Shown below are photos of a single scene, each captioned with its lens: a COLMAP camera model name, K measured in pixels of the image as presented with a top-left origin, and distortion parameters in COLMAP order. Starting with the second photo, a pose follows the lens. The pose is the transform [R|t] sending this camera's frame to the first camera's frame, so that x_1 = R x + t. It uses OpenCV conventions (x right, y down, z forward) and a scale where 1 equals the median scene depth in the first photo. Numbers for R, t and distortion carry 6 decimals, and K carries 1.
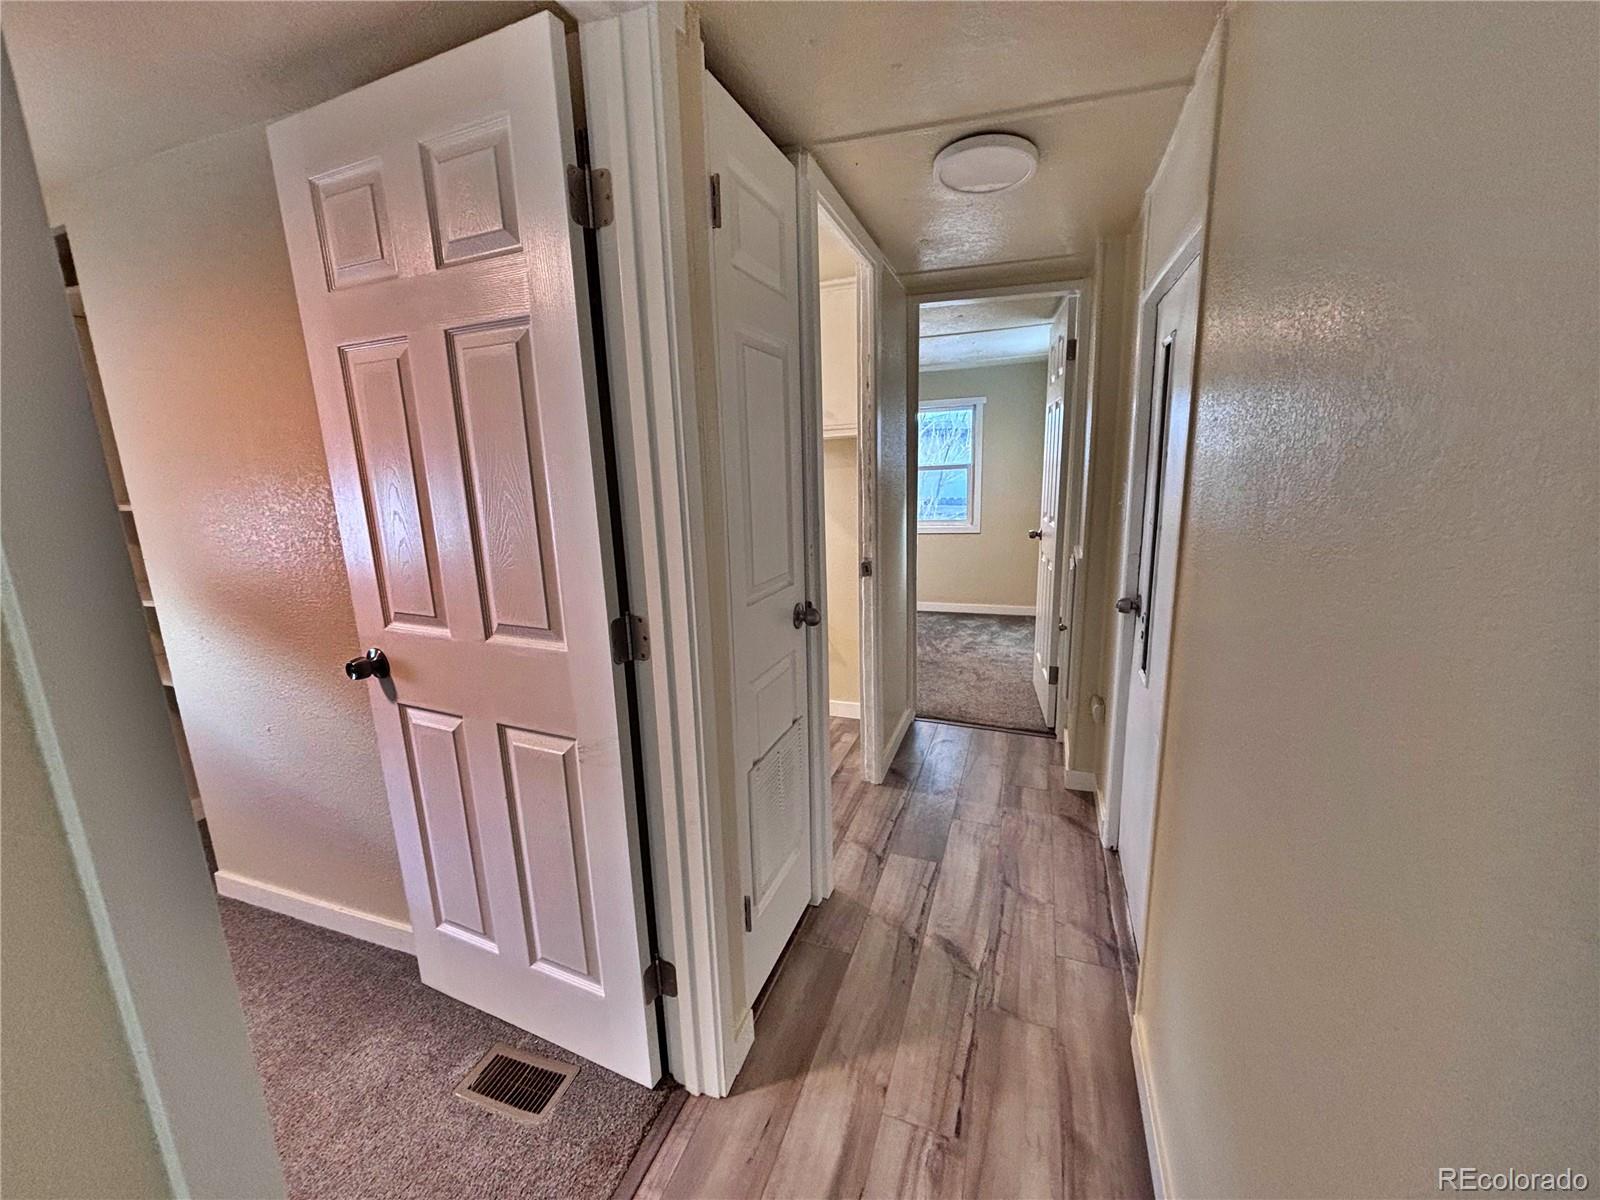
lens RADIAL K [[650.9, 0, 796.1], [0, 650.9, 601.3], [0, 0, 1]] dist [-0.000078, 0.000518]
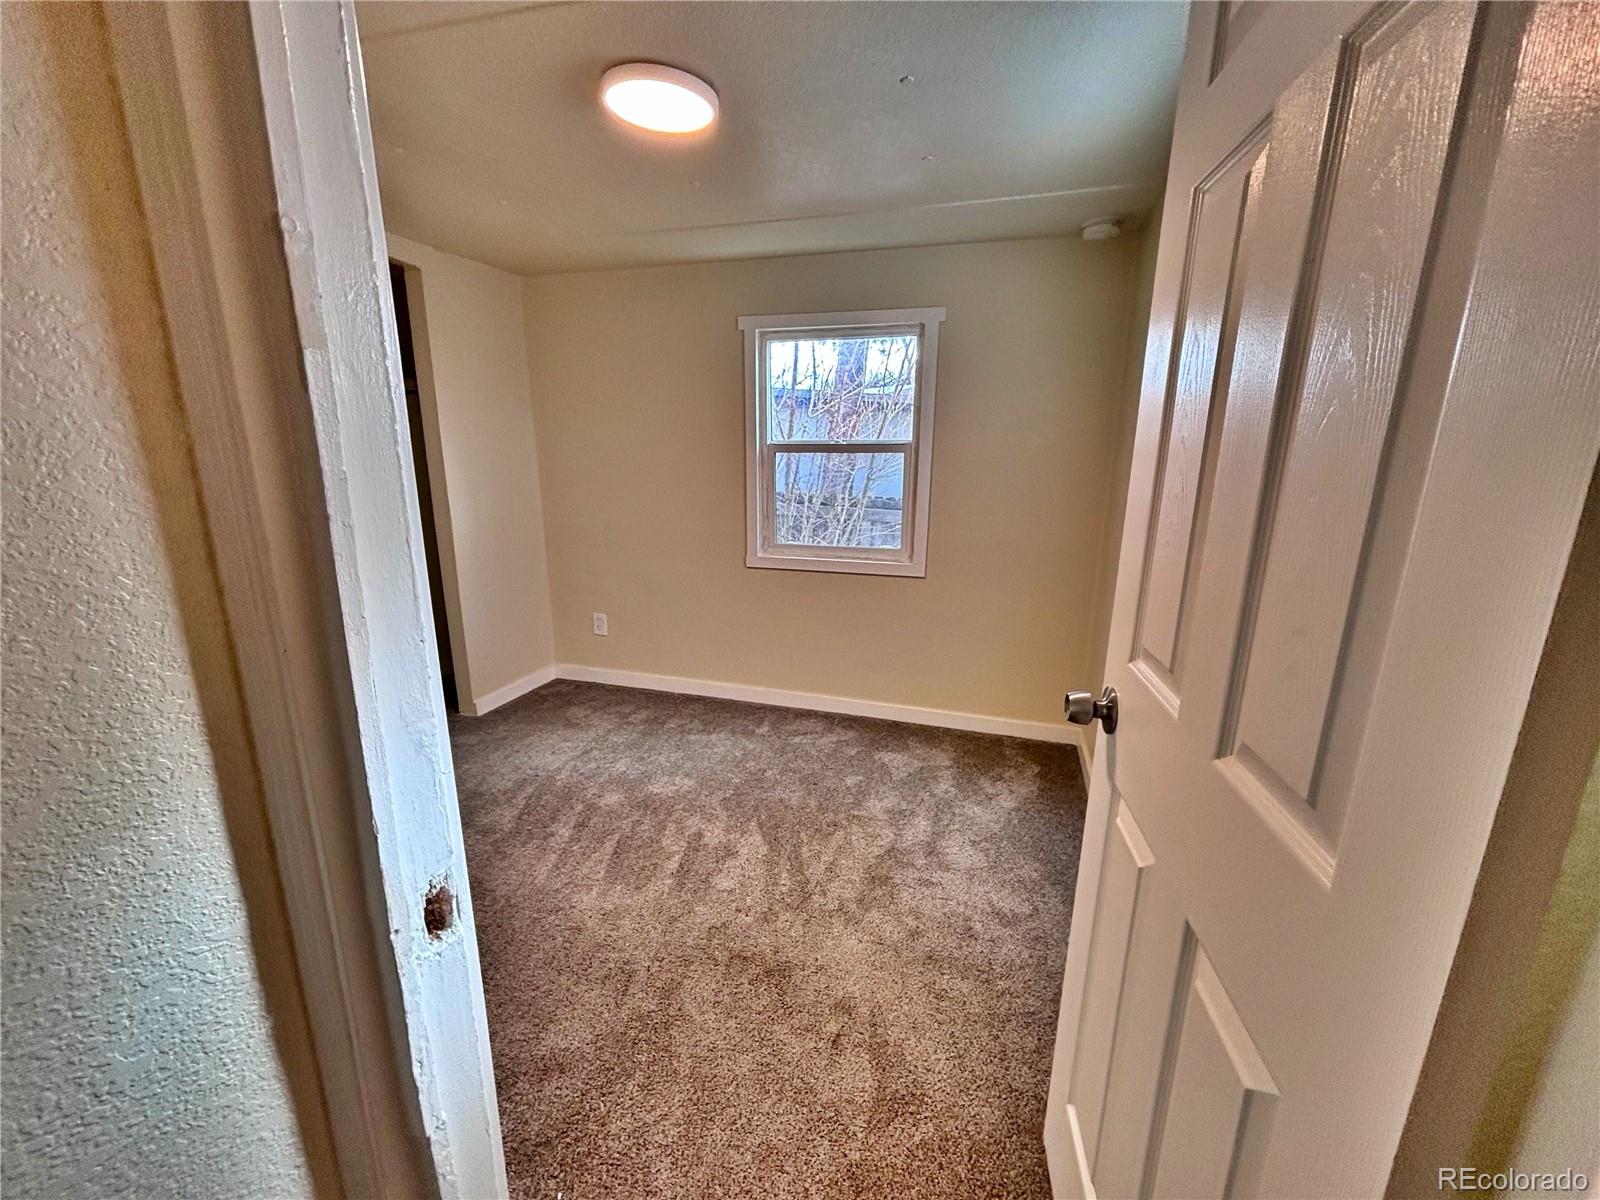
lens RADIAL K [[650.9, 0, 796.1], [0, 650.9, 601.3], [0, 0, 1]] dist [-0.000078, 0.000518]
pose [[0.998157, 0.025434, 0.055091, 0.177591], [-0.027152, 0.999161, 0.030653, -0.117102], [-0.054265, -0.032092, 0.998011, 0.569280]]
